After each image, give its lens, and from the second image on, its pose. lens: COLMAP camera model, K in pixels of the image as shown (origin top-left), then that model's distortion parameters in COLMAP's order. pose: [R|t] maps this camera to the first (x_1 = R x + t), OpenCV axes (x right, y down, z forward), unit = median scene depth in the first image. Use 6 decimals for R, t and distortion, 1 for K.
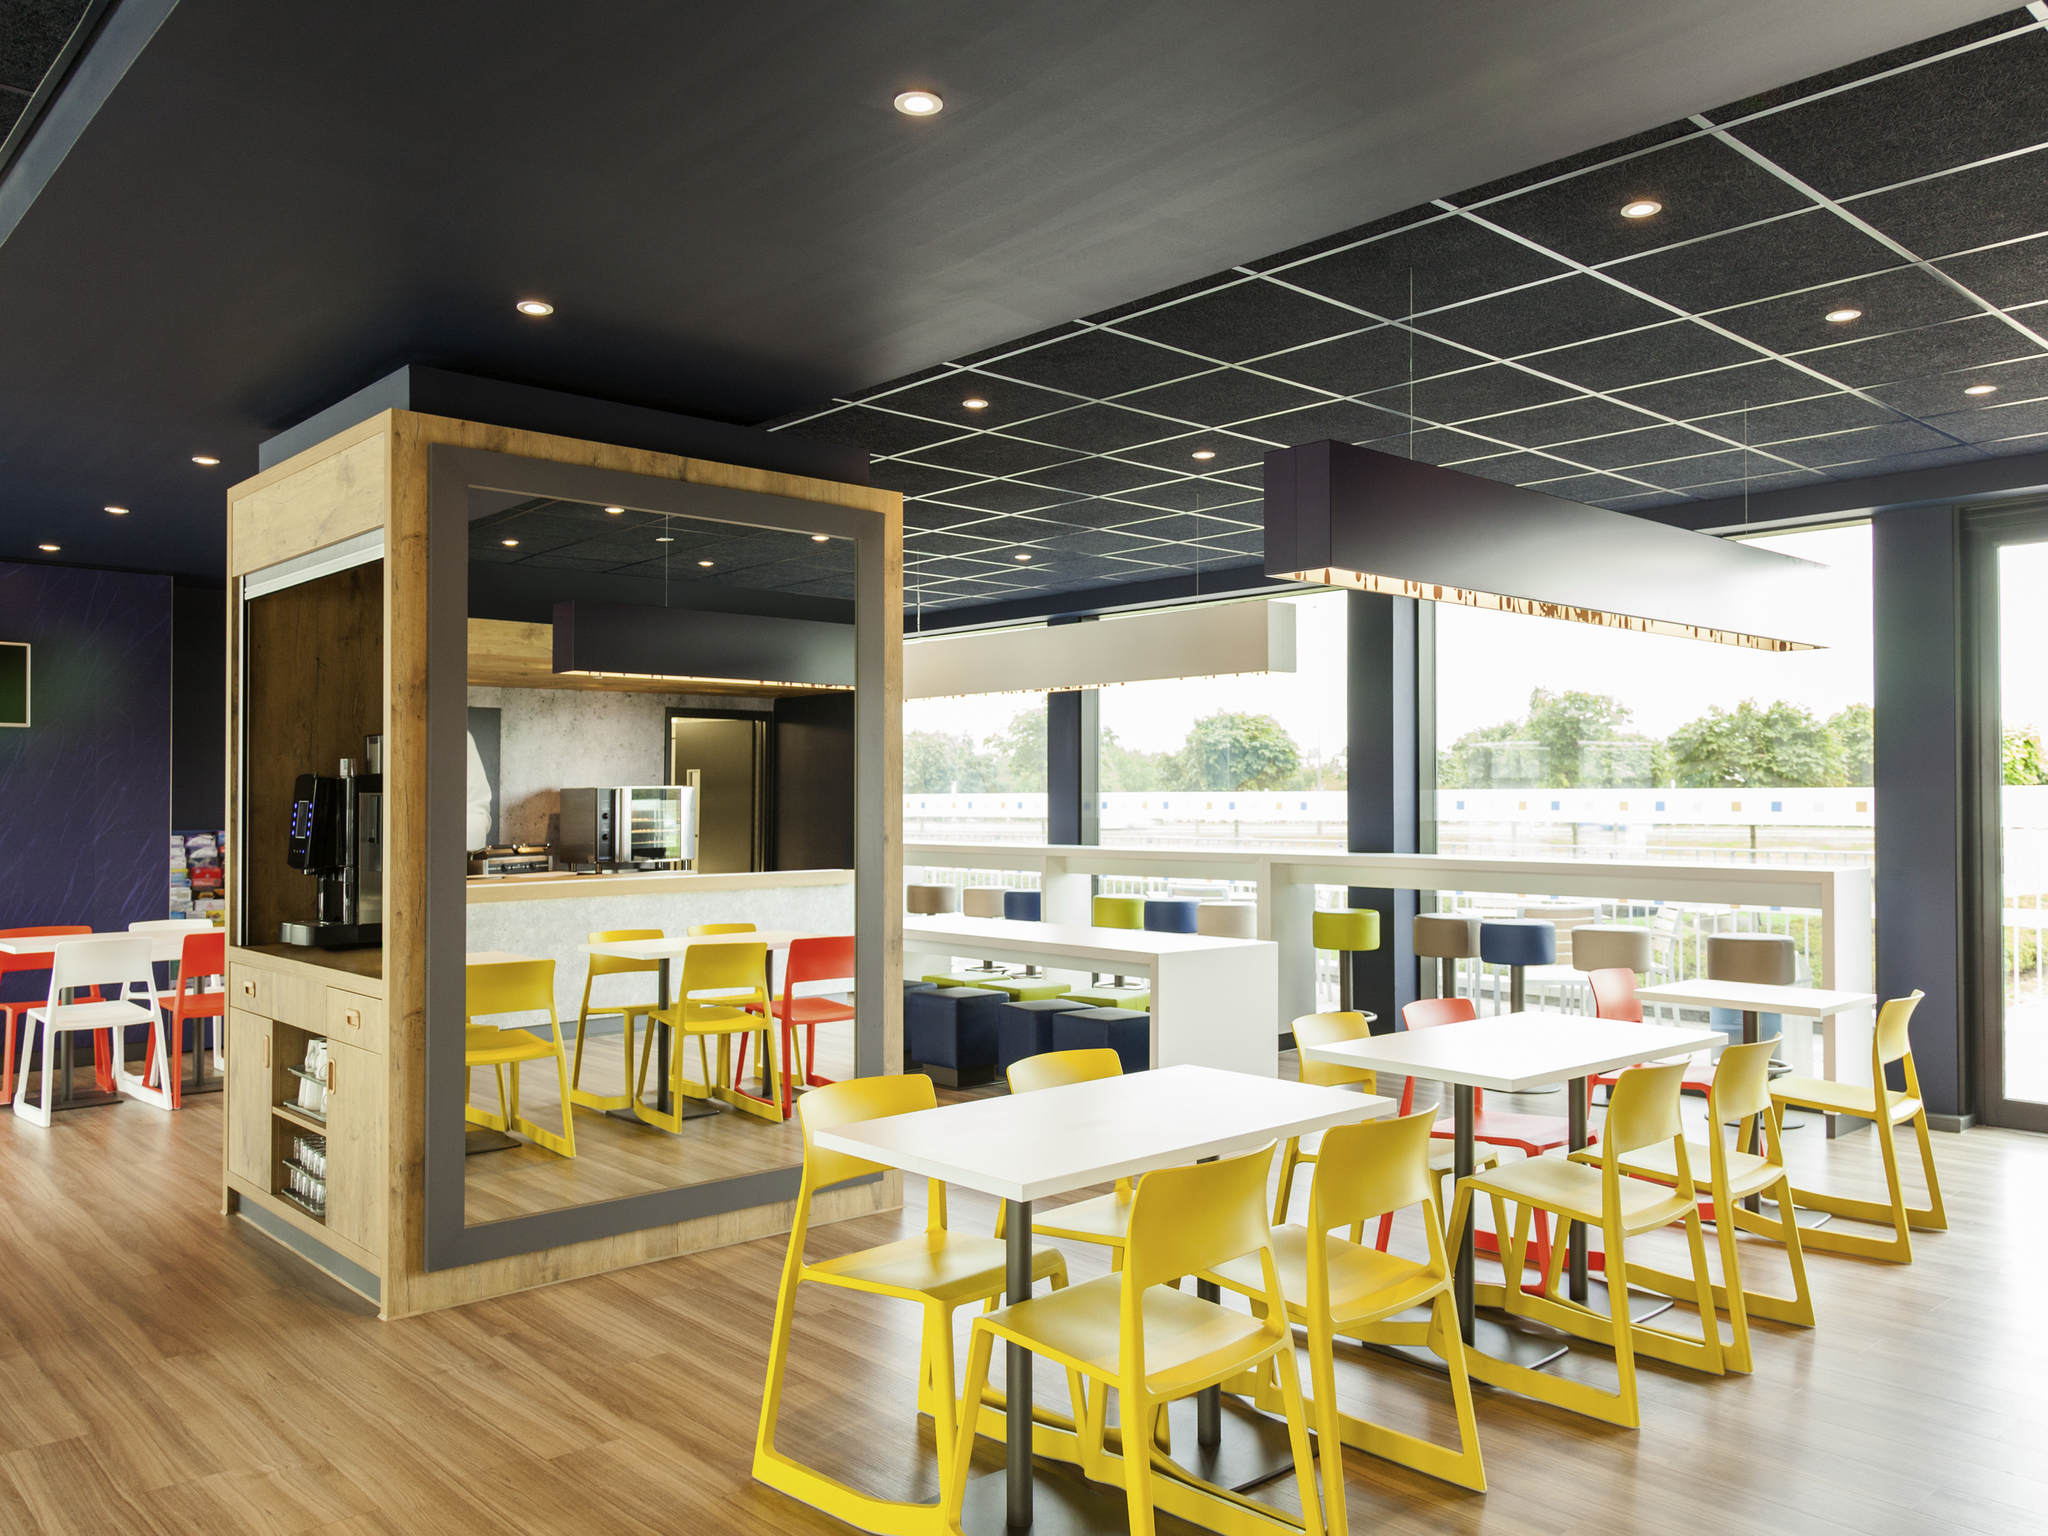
lens RADIAL K [[1570.1, 0, 1029.7], [0, 1570.1, 796.7], [0, 0, 1]] dist [0.002161, -0.001278]
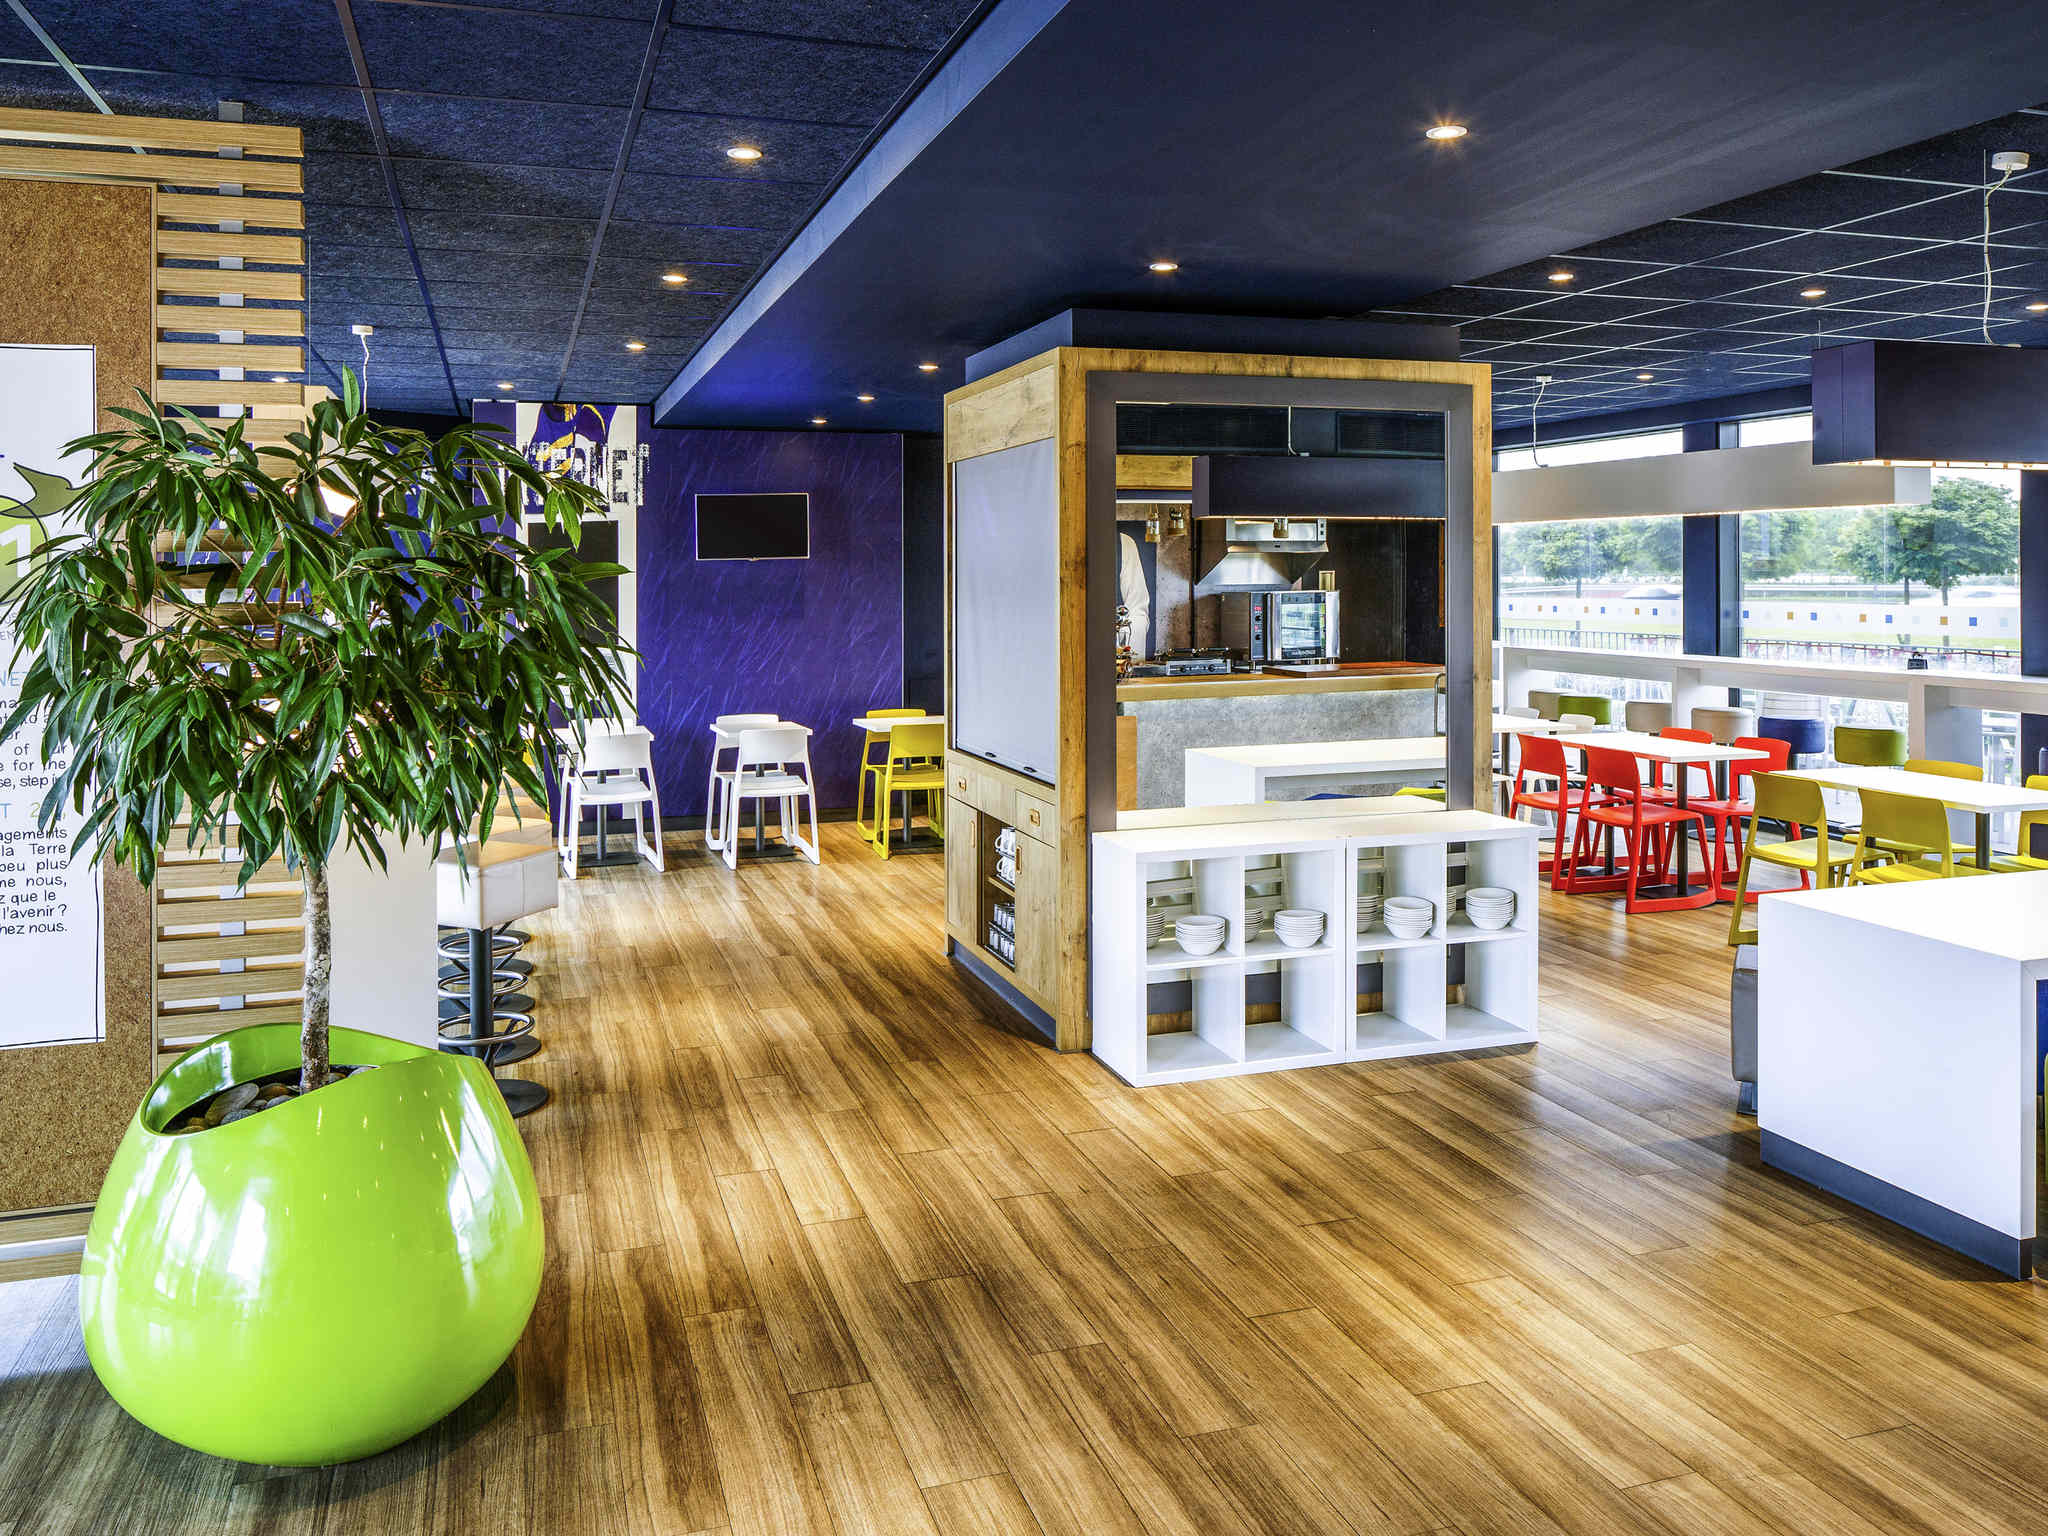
lens RADIAL K [[1582.9, 0, 994.8], [0, 1582.9, 588.6], [0, 0, 1]] dist [-0.000358, -0.000885]
pose [[0.907268, 0.001926, -0.420549, 0.071479], [0.006015, 0.999828, 0.017555, -0.057932], [0.420510, -0.018457, 0.907100, -0.158562]]
